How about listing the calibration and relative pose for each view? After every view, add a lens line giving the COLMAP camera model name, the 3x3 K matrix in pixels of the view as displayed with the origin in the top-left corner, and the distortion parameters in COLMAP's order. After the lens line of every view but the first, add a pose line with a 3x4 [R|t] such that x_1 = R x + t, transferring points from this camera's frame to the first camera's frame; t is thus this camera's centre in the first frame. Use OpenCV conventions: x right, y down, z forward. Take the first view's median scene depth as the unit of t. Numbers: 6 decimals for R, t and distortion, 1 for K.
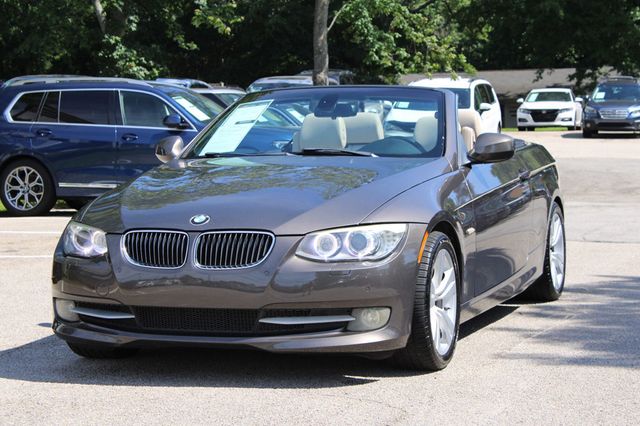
lens RADIAL K [[1610.6, 0, 320.0], [0, 1610.6, 213.0], [0, 0, 1]] dist [0.069814, 0.268417]
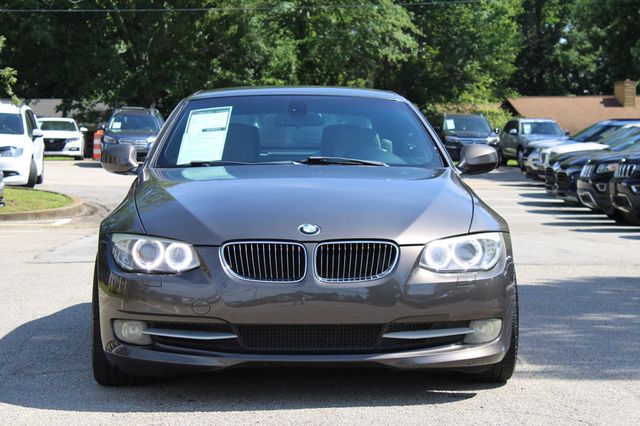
lens RADIAL K [[1610.6, 0, 320.0], [0, 1610.6, 213.0], [0, 0, 1]] dist [0.069814, 0.268417]
pose [[0.932345, -0.001683, 0.361565, -0.348878], [0.009376, 0.999765, -0.019523, 0.011175], [-0.361448, 0.021592, 0.932142, 0.114378]]
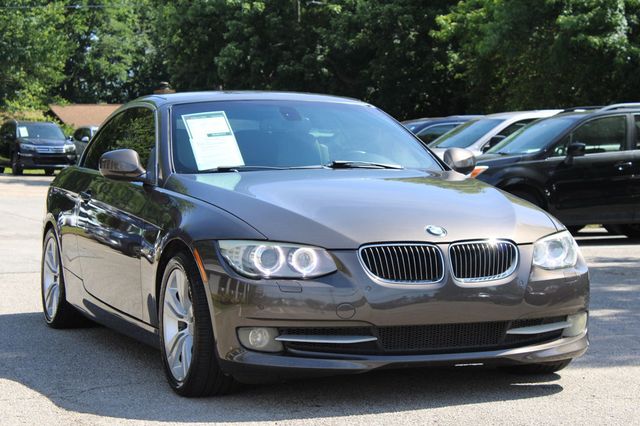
lens RADIAL K [[1577.5, 0, 319.7], [0, 1577.5, 272.3], [0, 0, 1]] dist [0.155304, 0.344690]
pose [[0.771262, -0.039457, 0.635294, -0.618923], [0.034230, 0.999204, 0.020503, 0.006072], [-0.635597, 0.005933, 0.771998, 0.282453]]
